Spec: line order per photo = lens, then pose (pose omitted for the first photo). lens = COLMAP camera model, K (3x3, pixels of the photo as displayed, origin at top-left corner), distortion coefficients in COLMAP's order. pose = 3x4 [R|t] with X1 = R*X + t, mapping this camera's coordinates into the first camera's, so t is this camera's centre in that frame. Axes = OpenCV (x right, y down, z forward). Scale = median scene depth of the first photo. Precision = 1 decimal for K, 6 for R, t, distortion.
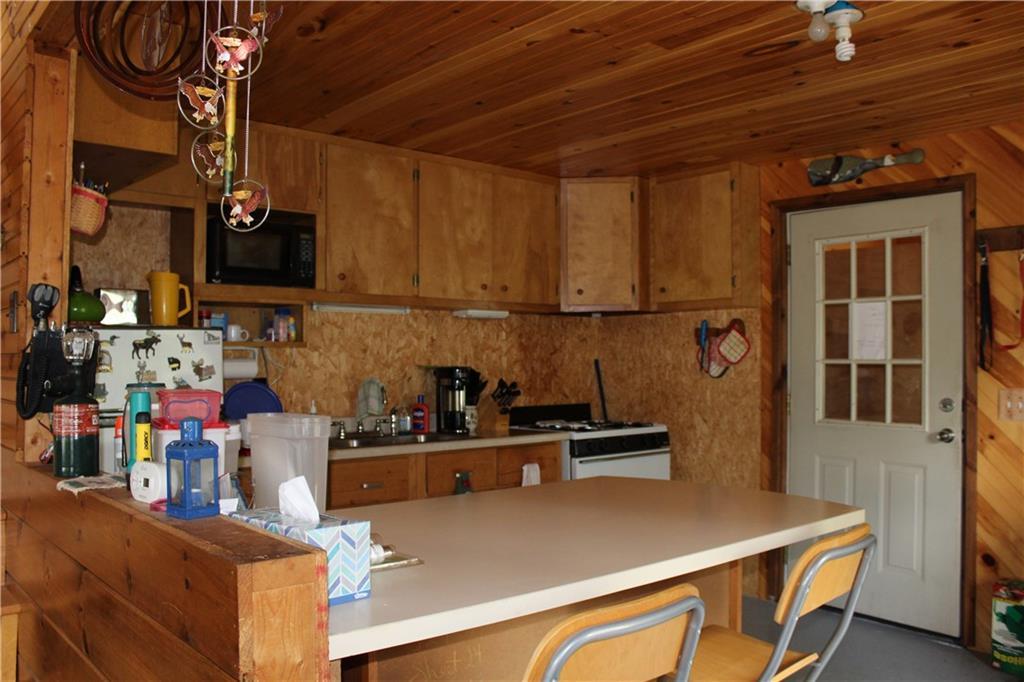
lens RADIAL K [[859.5, 0, 511.9], [0, 859.5, 342.2], [0, 0, 1]] dist [-0.074391, 0.001643]
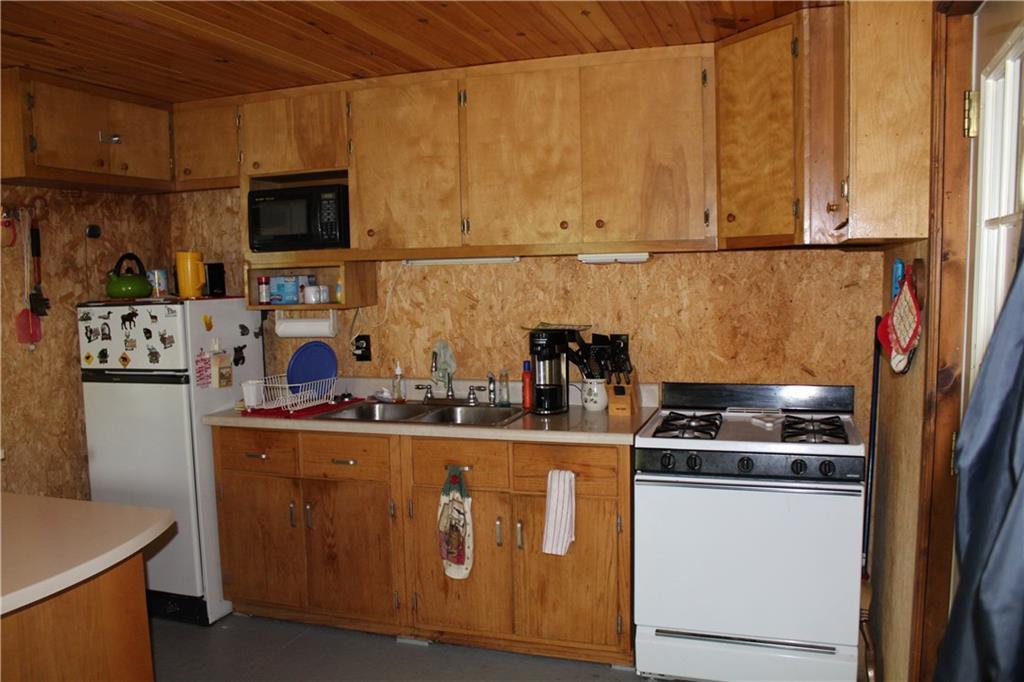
lens RADIAL K [[859.5, 0, 512.0], [0, 859.5, 345.5], [0, 0, 1]] dist [-0.074391, 0.001643]
pose [[0.488794, 0.076023, -0.869080, 0.674653], [0.045891, 0.992576, 0.112637, -0.052212], [0.871191, -0.094939, 0.481677, 0.660781]]
